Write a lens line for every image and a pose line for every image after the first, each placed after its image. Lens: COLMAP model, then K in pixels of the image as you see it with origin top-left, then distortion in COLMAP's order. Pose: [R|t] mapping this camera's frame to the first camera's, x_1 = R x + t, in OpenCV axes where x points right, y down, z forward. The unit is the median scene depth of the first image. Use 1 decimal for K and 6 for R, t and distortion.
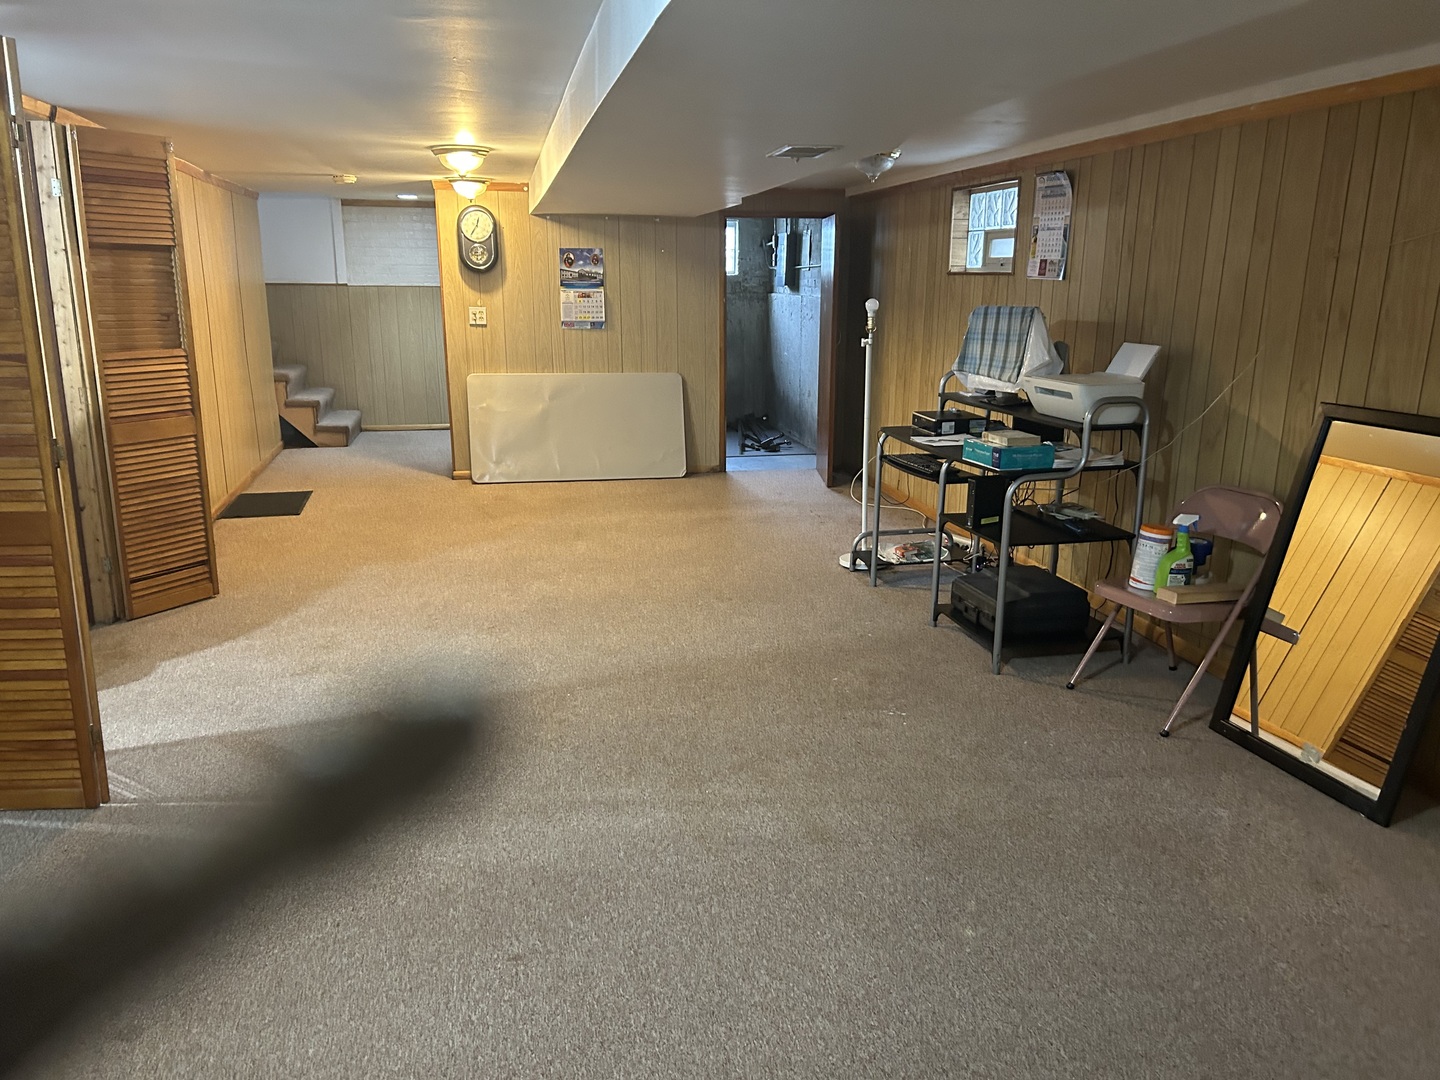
lens RADIAL K [[1093.5, 0, 720.0], [0, 1093.5, 540.0], [0, 0, 1]] dist [0.037782, -0.001945]
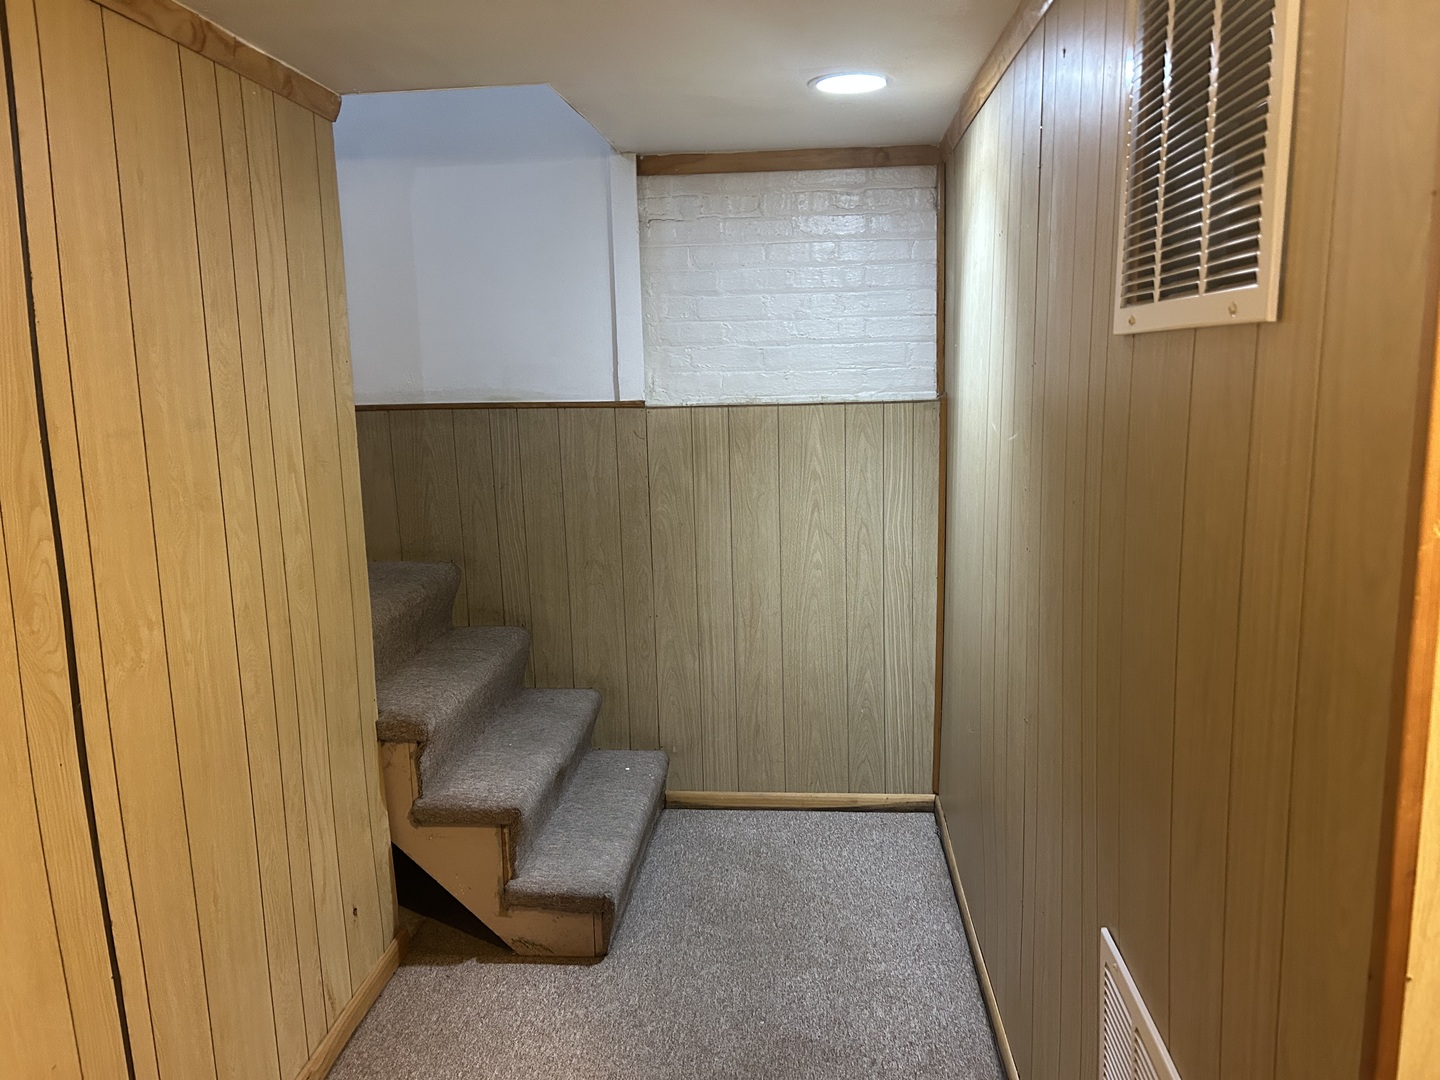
lens RADIAL K [[1093.5, 0, 720.0], [0, 1093.5, 540.0], [0, 0, 1]] dist [0.037782, -0.001945]
pose [[0.954300, 0.019934, -0.298186, -0.215453], [-0.041568, 0.996928, -0.066388, -0.169582], [0.295946, 0.075749, 0.952196, 0.691895]]
